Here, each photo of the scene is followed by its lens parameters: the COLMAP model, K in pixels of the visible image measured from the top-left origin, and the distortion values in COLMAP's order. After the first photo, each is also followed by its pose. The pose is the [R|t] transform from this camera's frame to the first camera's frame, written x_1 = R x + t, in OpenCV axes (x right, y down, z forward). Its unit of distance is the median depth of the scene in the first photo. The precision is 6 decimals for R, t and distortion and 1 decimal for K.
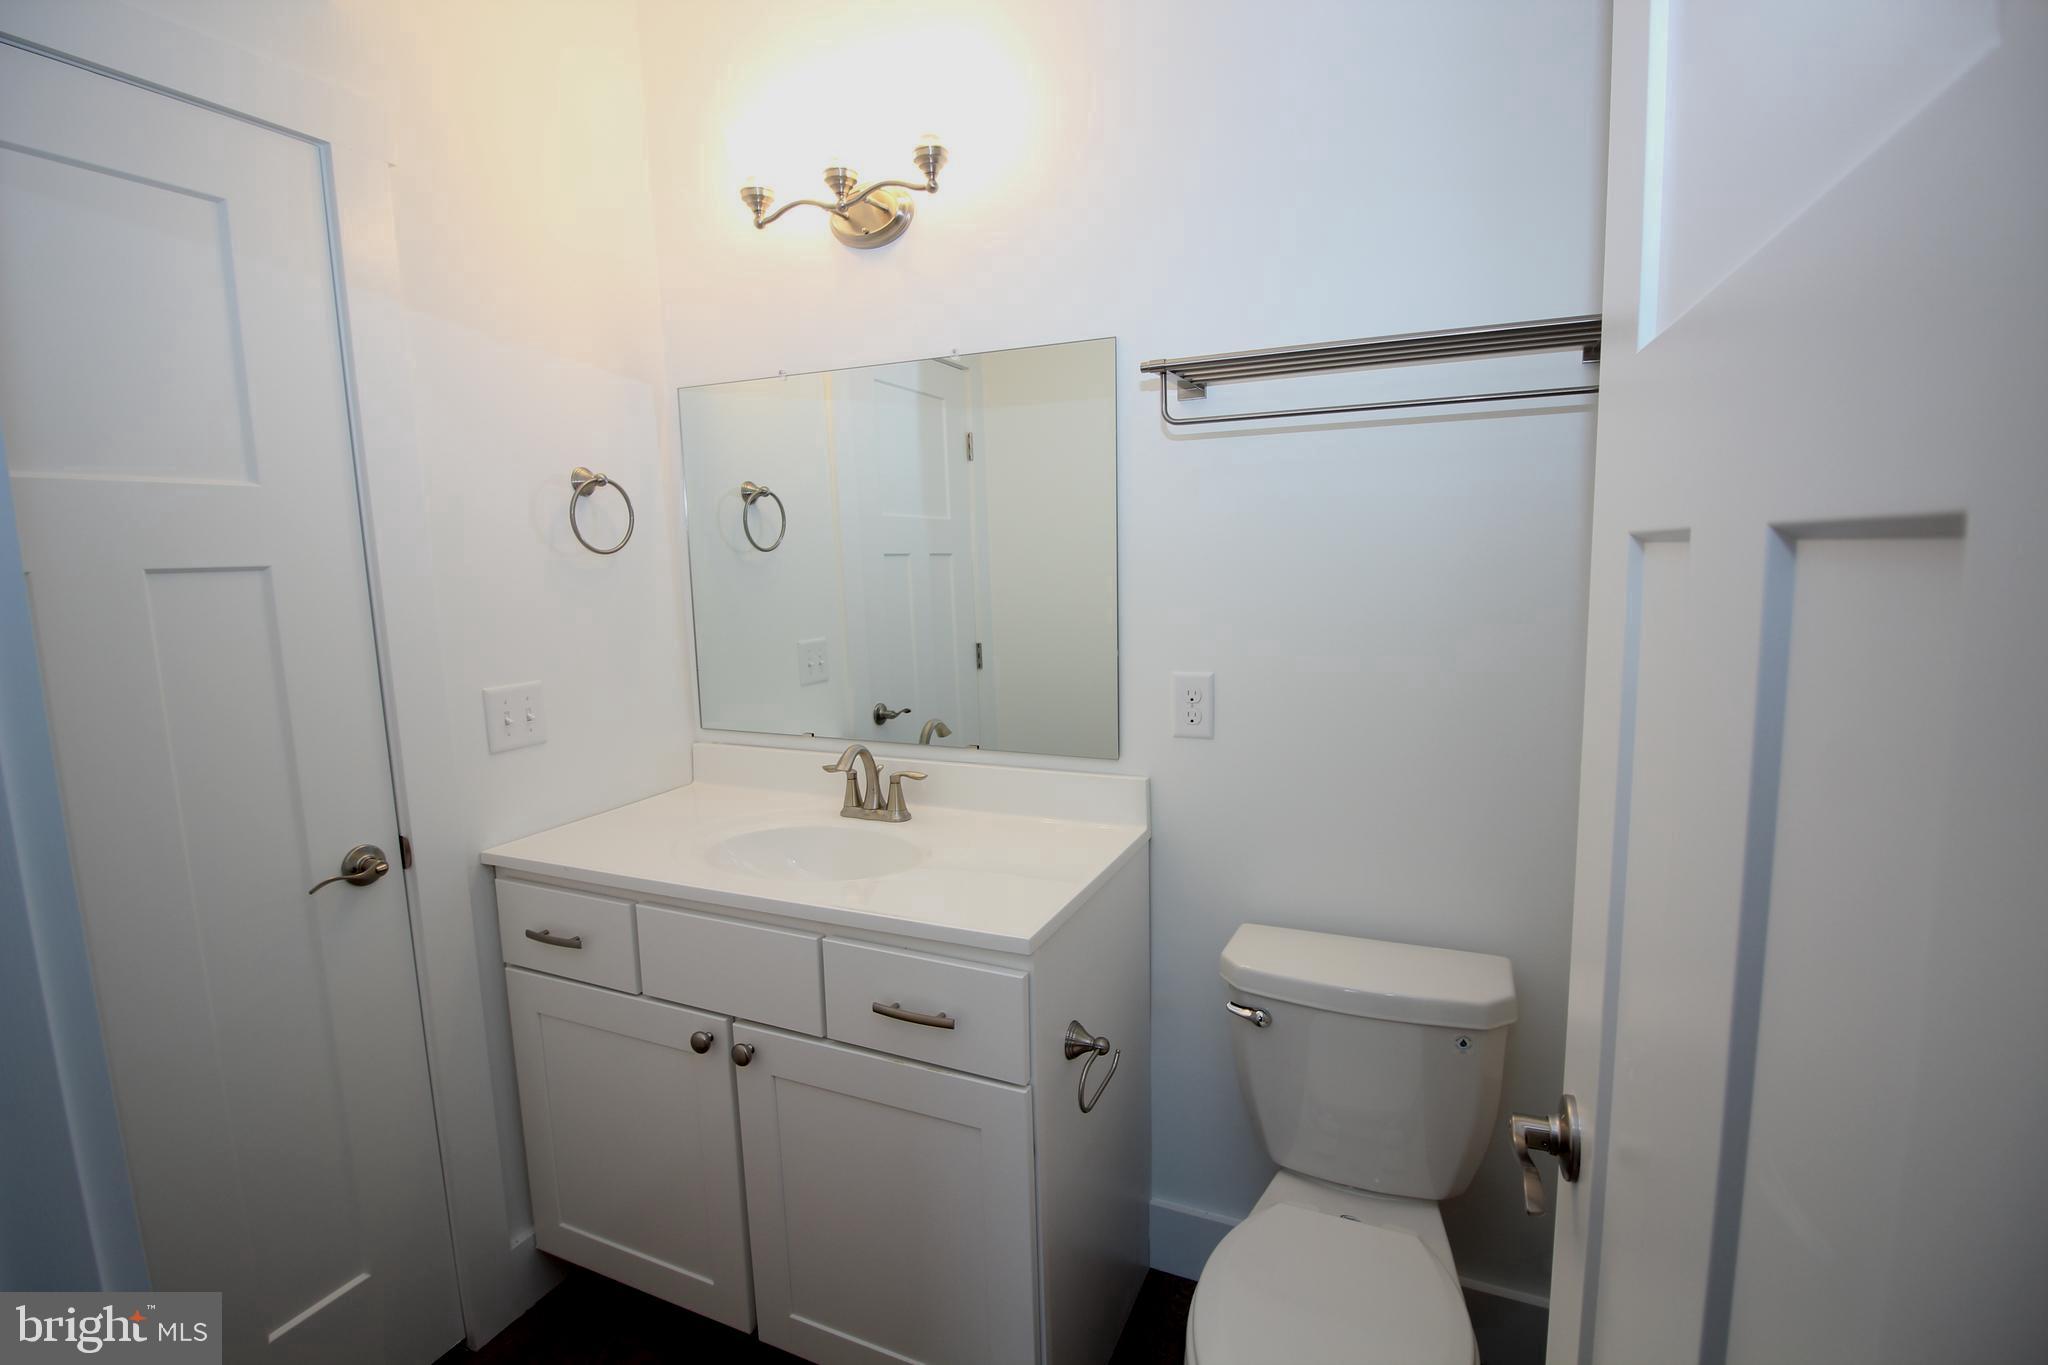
lens RADIAL K [[940.2, 0, 1029.1], [0, 940.2, 677.7], [0, 0, 1]] dist [0.001770, -0.012874]
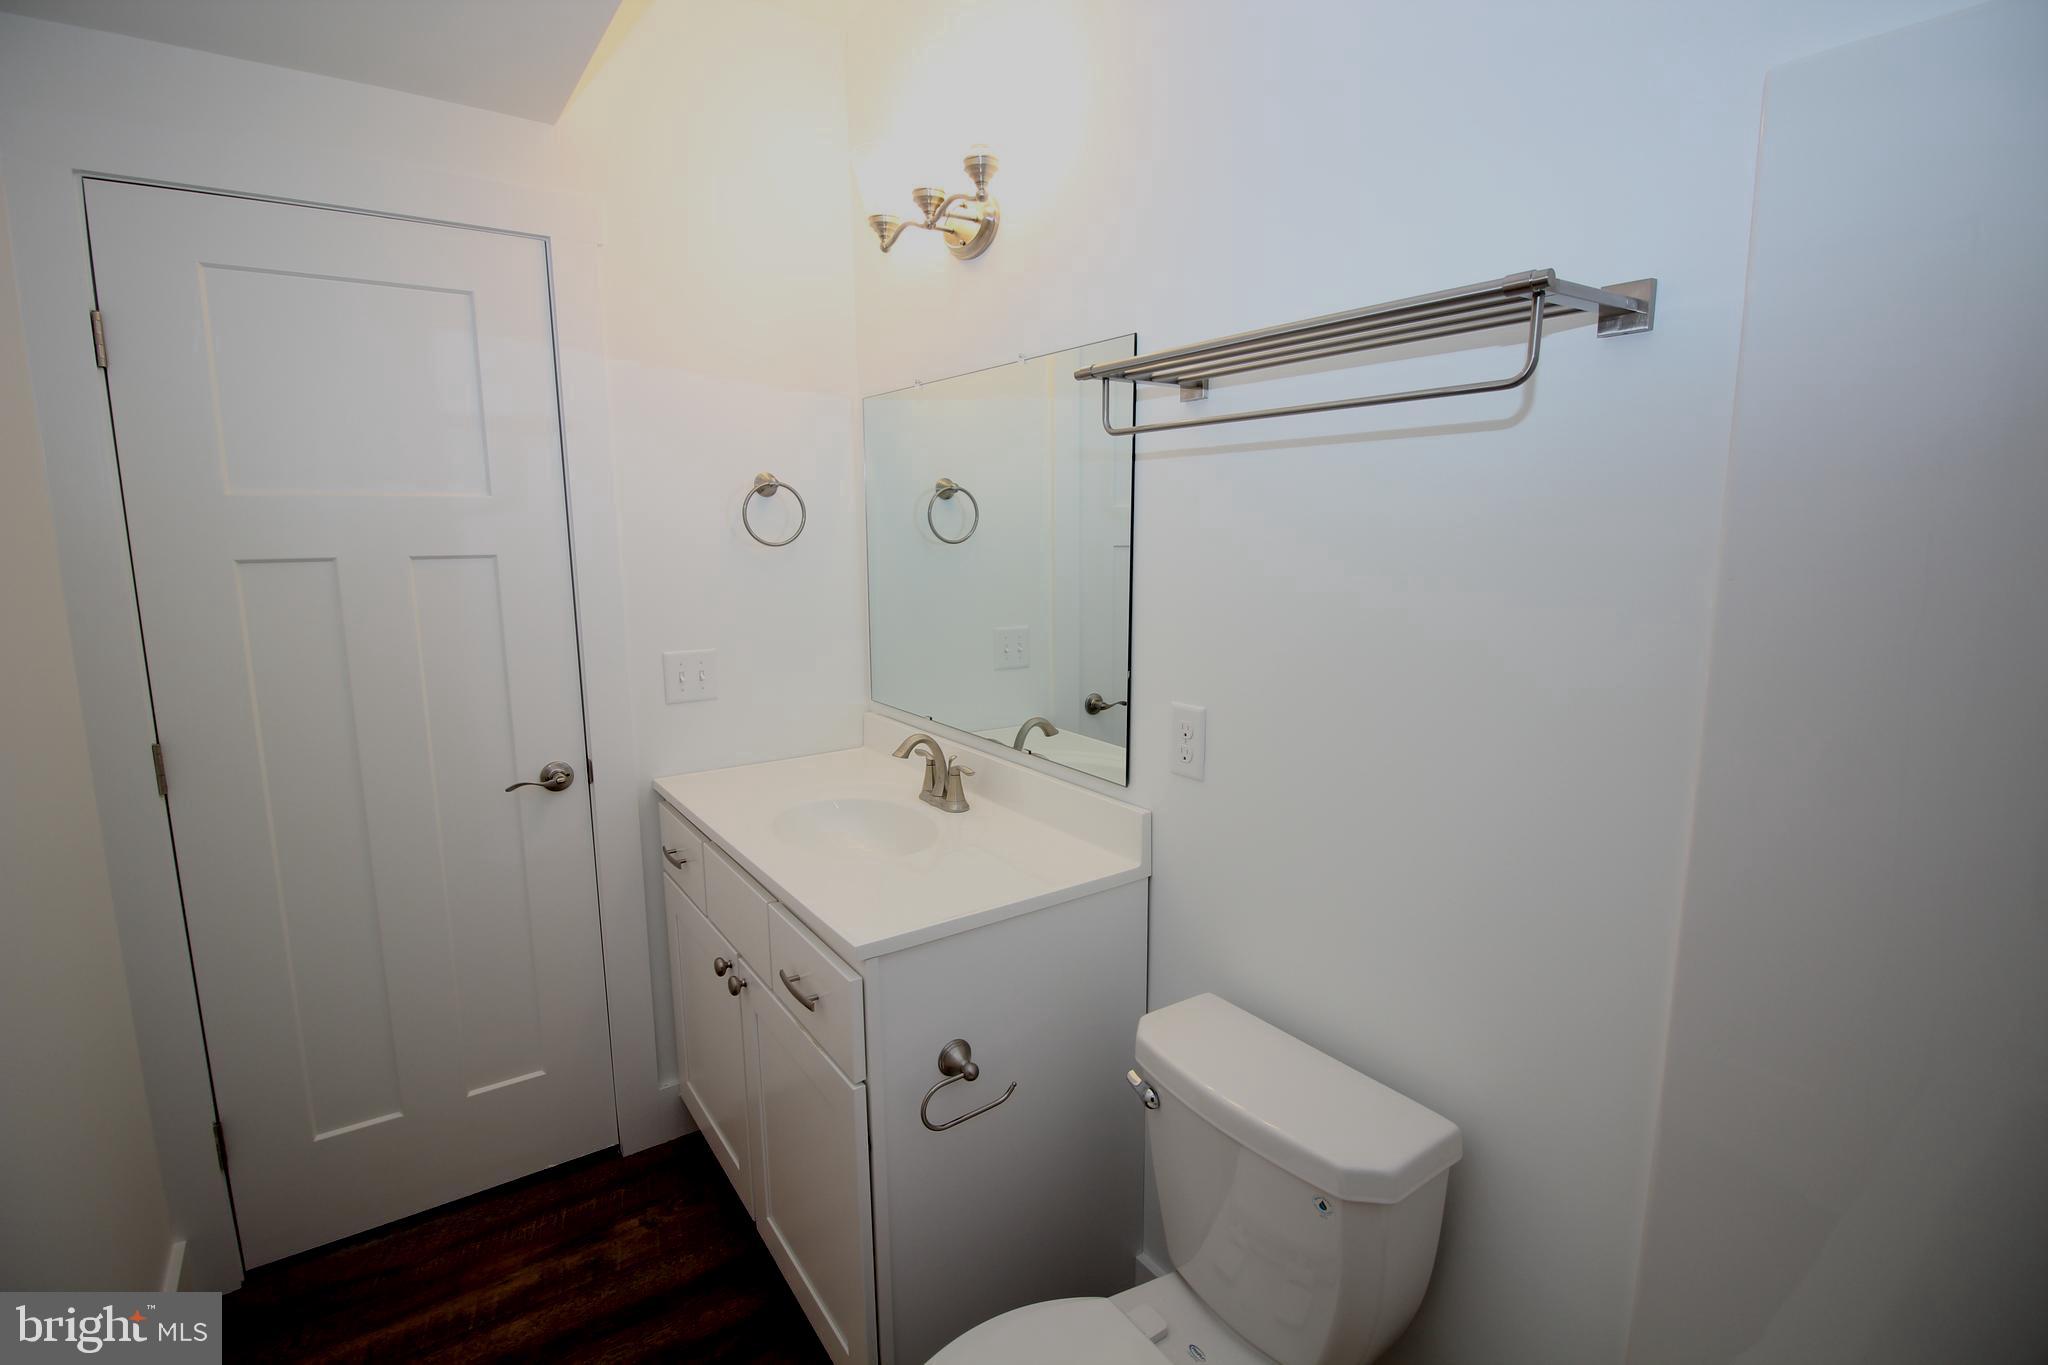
lens RADIAL K [[951.5, 0, 1040.2], [0, 951.5, 678.5], [0, 0, 1]] dist [-0.000909, -0.014063]
pose [[0.863549, 0.102592, -0.493719, 0.496211], [-0.085954, 0.994704, 0.056354, -0.069459], [0.496885, -0.006228, 0.867794, 0.141813]]
